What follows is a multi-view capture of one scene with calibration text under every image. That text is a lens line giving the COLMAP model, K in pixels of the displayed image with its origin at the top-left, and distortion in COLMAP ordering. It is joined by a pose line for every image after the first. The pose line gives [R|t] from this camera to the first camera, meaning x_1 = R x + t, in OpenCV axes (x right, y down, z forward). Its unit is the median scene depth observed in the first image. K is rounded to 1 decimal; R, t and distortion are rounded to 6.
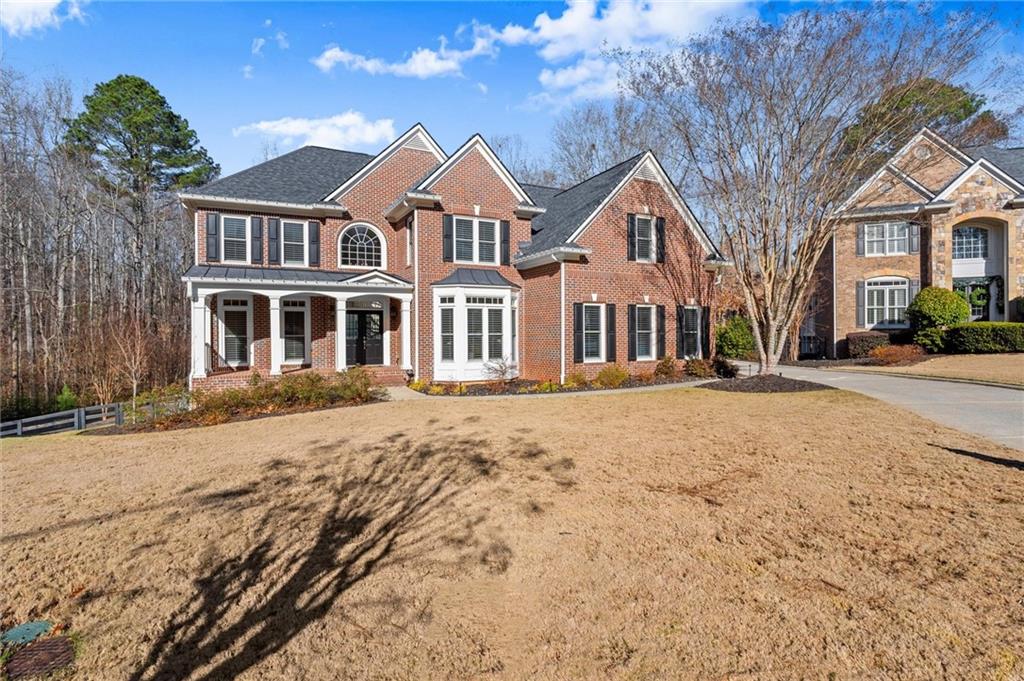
lens RADIAL K [[449.5, 0, 509.9], [0, 449.5, 327.3], [0, 0, 1]] dist [0.004290, 0.000436]
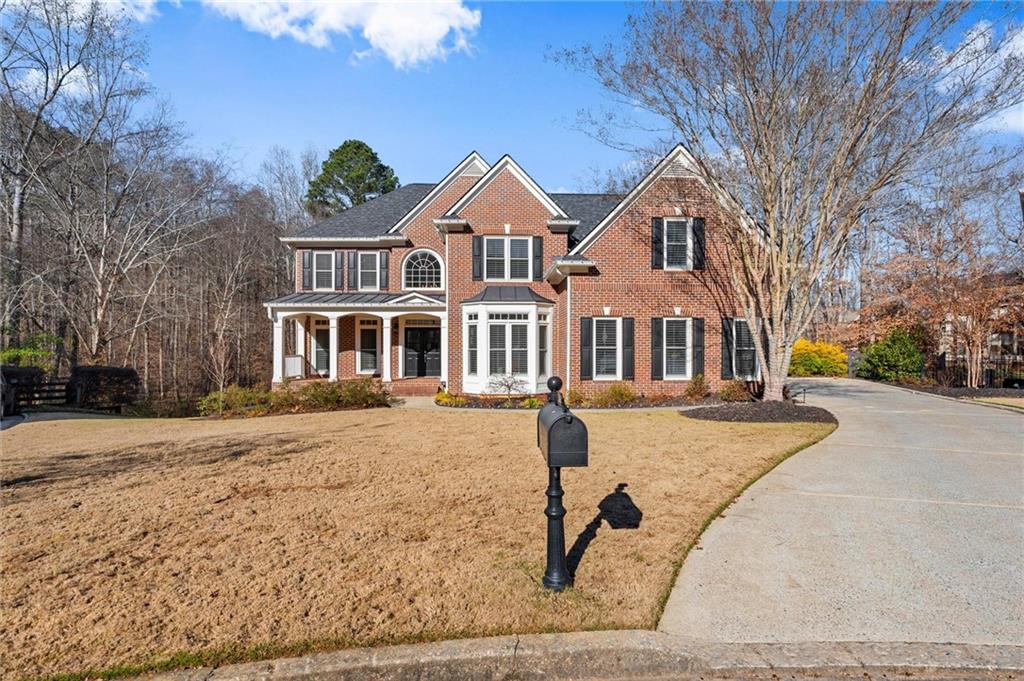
lens RADIAL K [[452.0, 0, 512.0], [0, 452.0, 340.5], [0, 0, 1]] dist [0.012097, 0.000165]
pose [[0.930054, -0.001397, -0.367421, 0.322767], [-0.000352, 0.999989, -0.004694, 0.000042], [0.367423, 0.004495, 0.930043, 0.041755]]
